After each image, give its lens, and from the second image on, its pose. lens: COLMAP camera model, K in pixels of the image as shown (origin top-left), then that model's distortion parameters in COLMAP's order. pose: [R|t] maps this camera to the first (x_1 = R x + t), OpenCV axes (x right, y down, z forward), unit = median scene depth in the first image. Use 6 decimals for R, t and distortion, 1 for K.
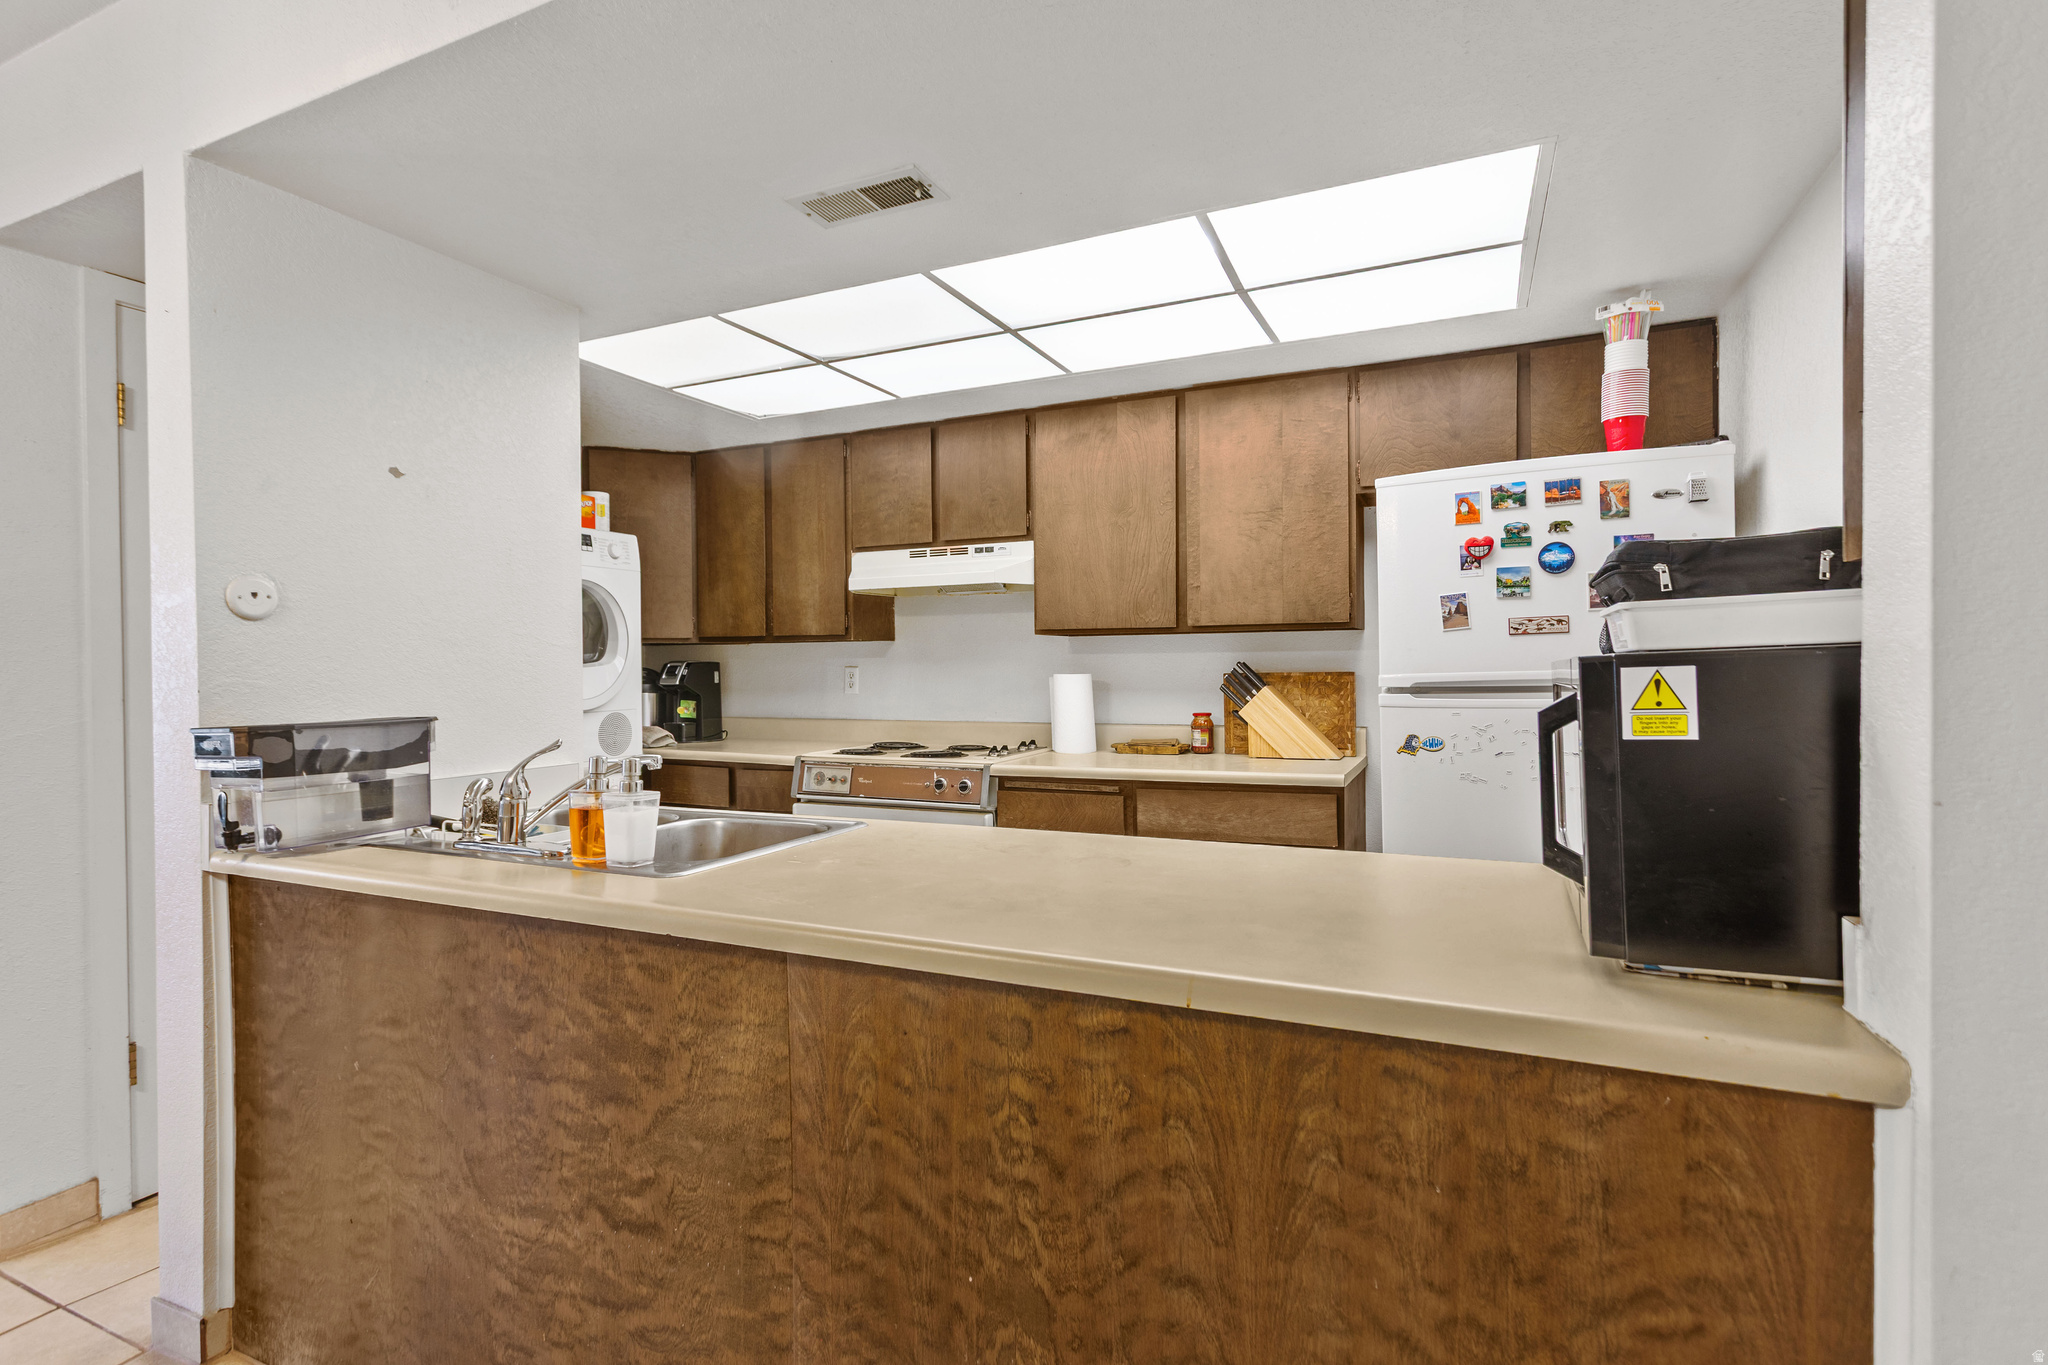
lens RADIAL K [[965.3, 0, 1022.6], [0, 965.3, 663.9], [0, 0, 1]] dist [0.001525, 0.000355]
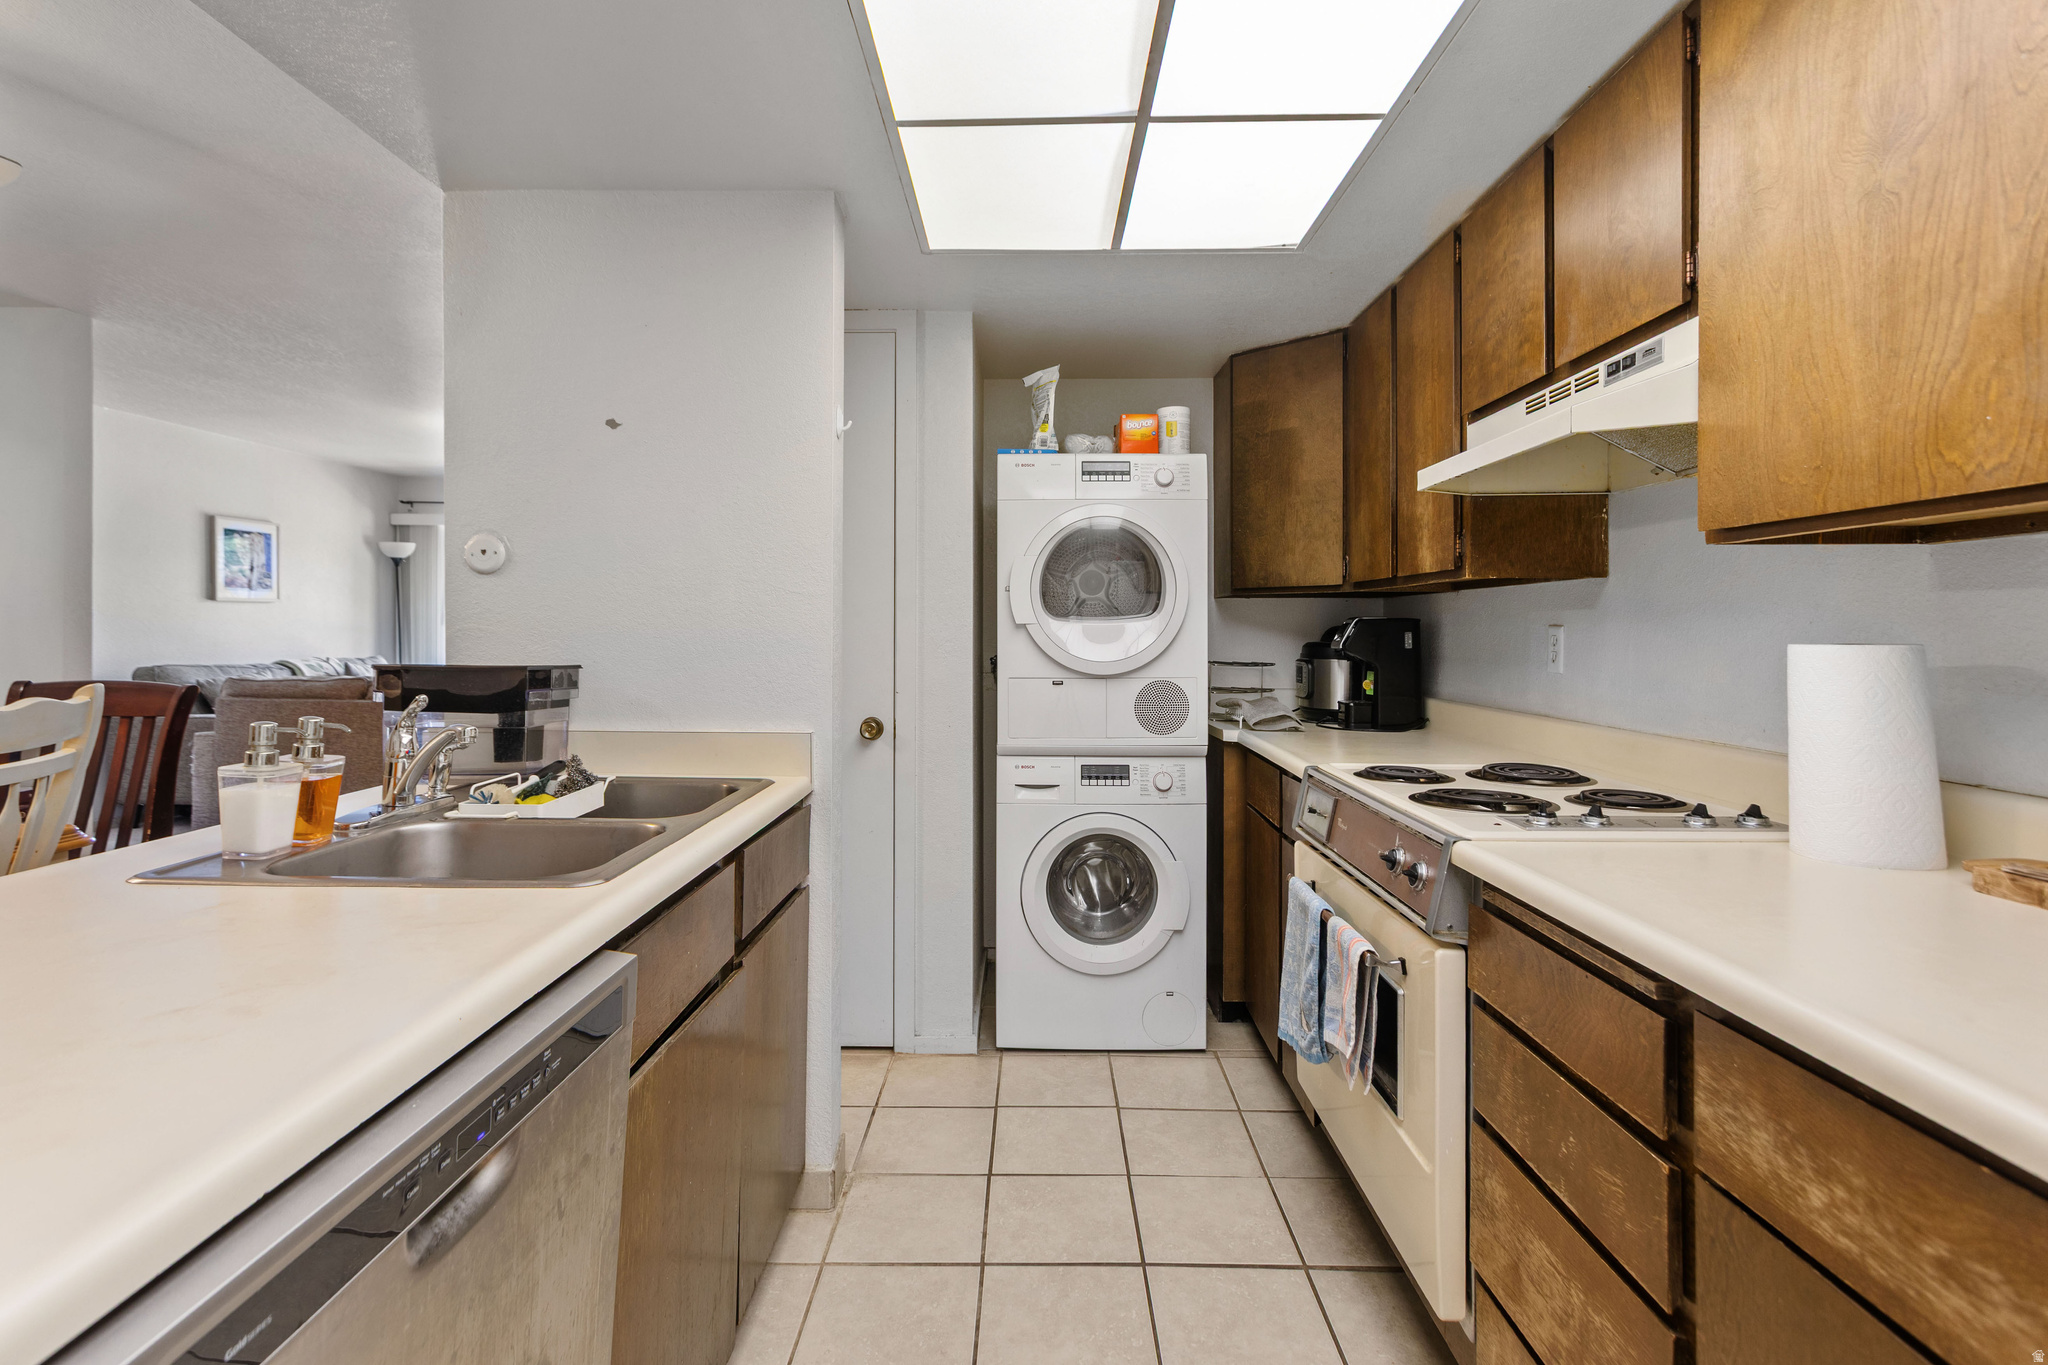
lens RADIAL K [[976.0, 0, 1029.2], [0, 976.0, 627.0], [0, 0, 1]] dist [0.002499, 0.001631]
pose [[0.411836, 0.005944, -0.911239, 0.304053], [-0.006228, 0.999974, 0.003708, 0.005035], [0.911237, 0.004149, 0.411862, 0.644122]]
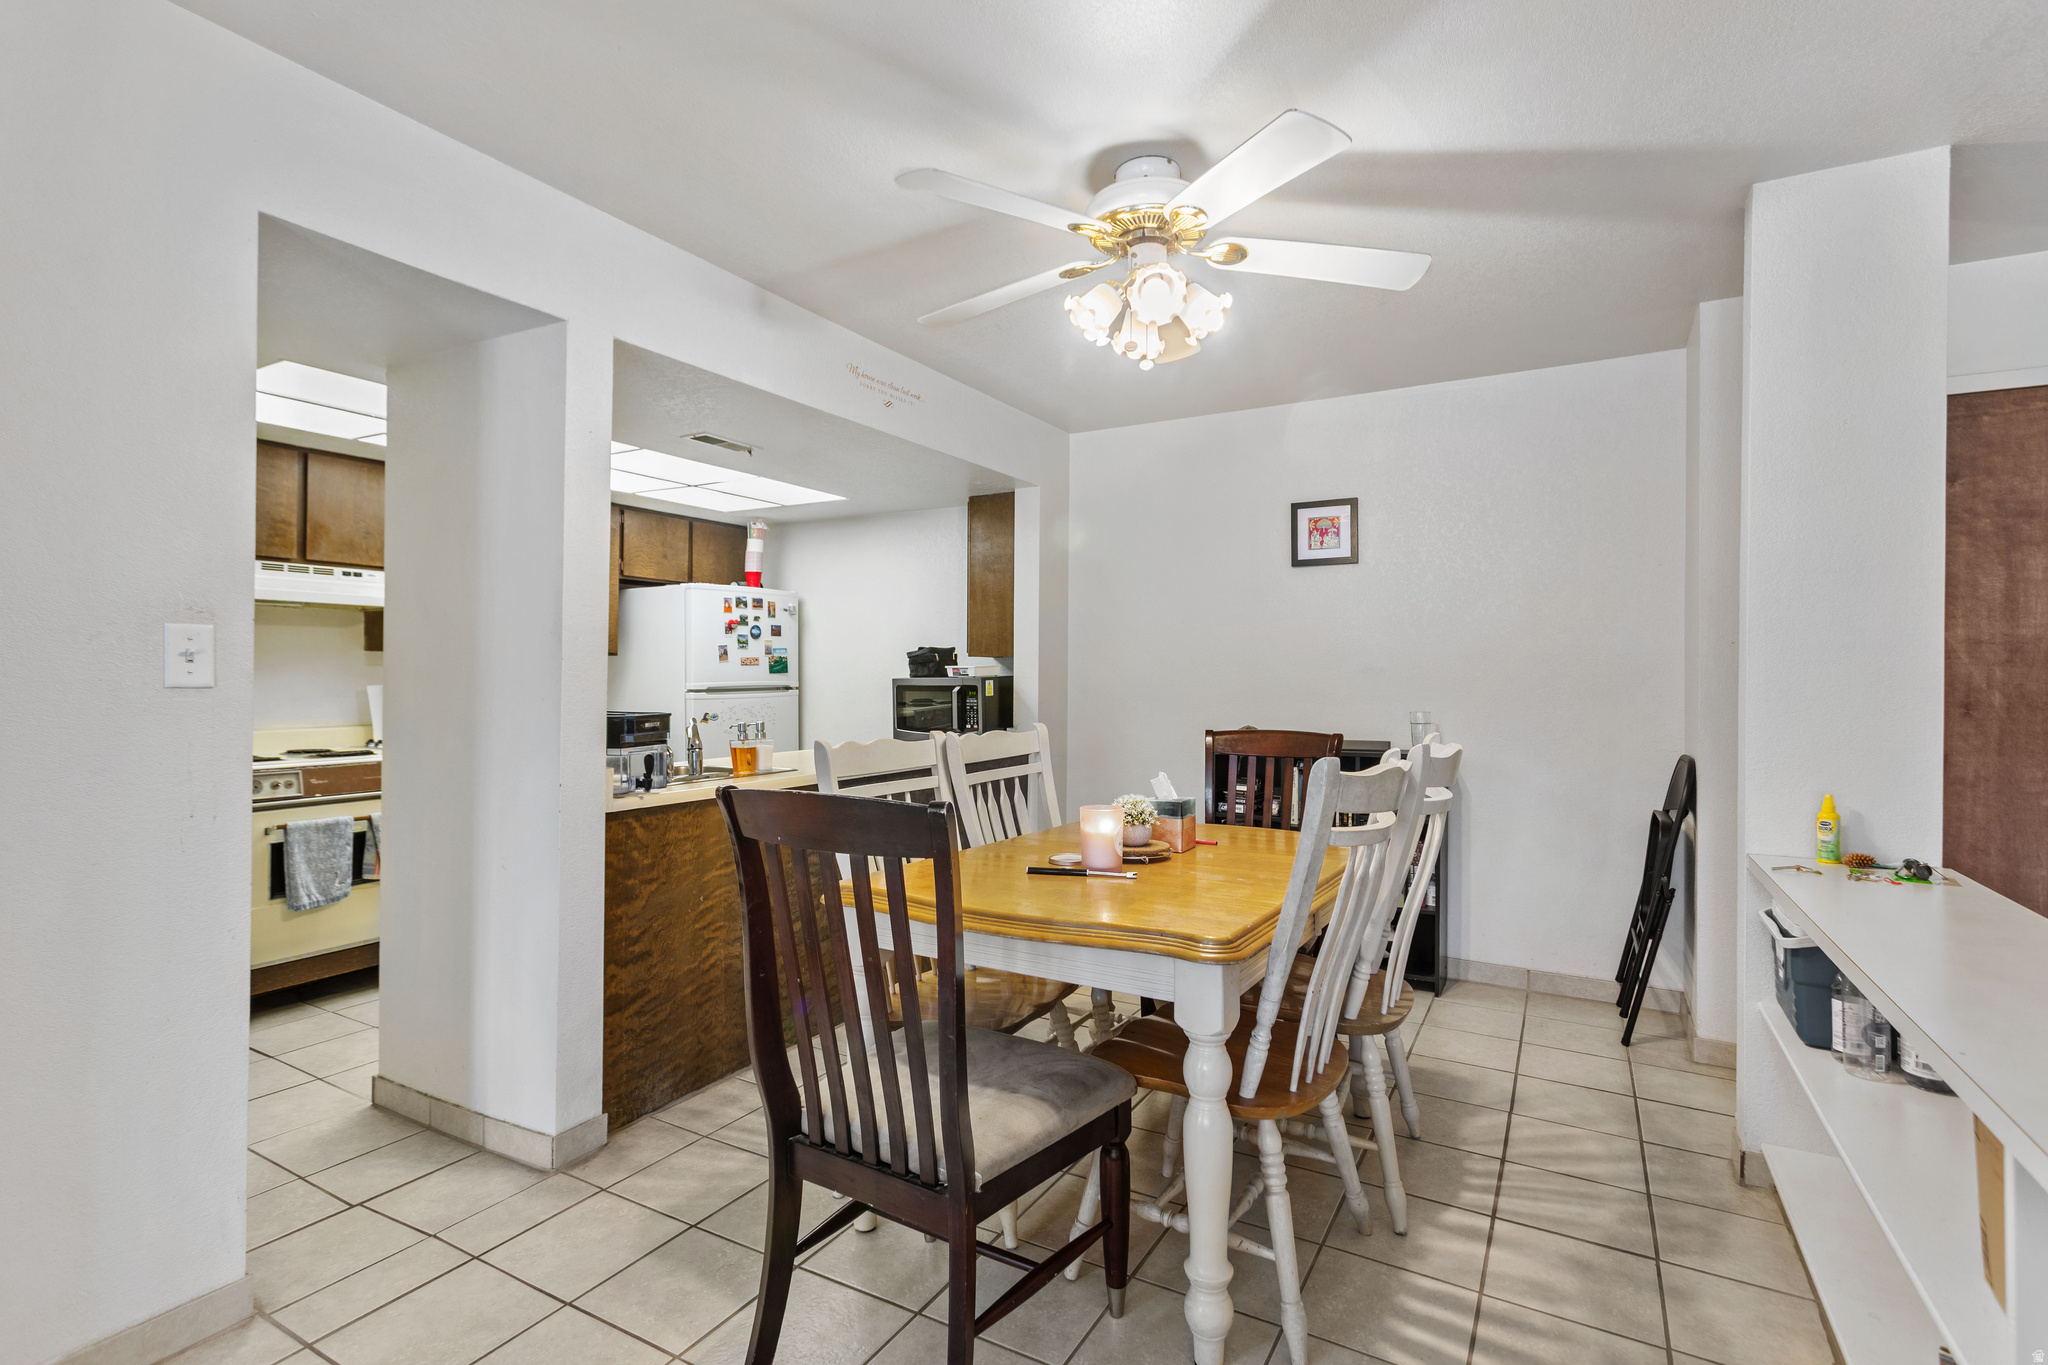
lens RADIAL K [[965.3, 0, 1022.6], [0, 965.3, 663.9], [0, 0, 1]] dist [0.001525, 0.000355]
pose [[0.087251, 0.020862, 0.995968, -1.269662], [-0.007610, 0.999765, -0.020275, 0.005429], [-0.996157, -0.005811, 0.087389, 0.130703]]
